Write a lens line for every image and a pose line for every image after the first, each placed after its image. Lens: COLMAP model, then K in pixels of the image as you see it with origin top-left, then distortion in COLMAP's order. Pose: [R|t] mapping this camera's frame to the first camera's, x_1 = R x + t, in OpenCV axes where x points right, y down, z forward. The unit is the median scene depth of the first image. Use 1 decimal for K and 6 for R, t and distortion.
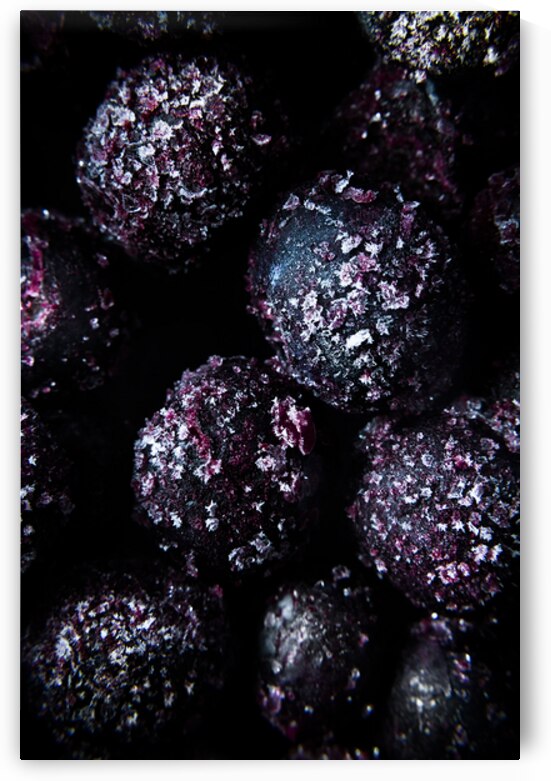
lens RADIAL K [[1052.7, 0, 275.1], [0, 1052.7, 390.7], [0, 0, 1]] dist [0.255229, 0.000000]
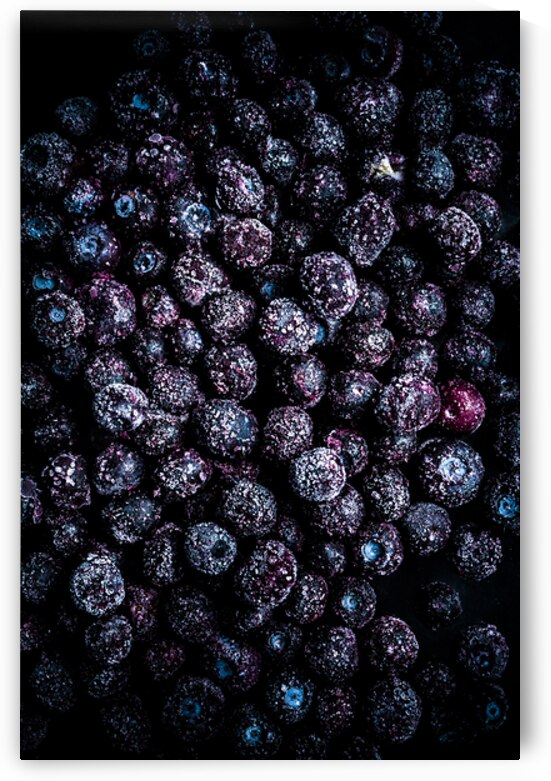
lens RADIAL K [[1279.4, 0, 275.4], [0, 1279.4, 390.6], [0, 0, 1]] dist [-0.001863, 0.000000]
pose [[-0.845510, 0.533959, 0.000797, -0.144983], [-0.527297, -0.835194, 0.156234, -0.789874], [0.084088, 0.131677, 0.987720, -3.469881]]
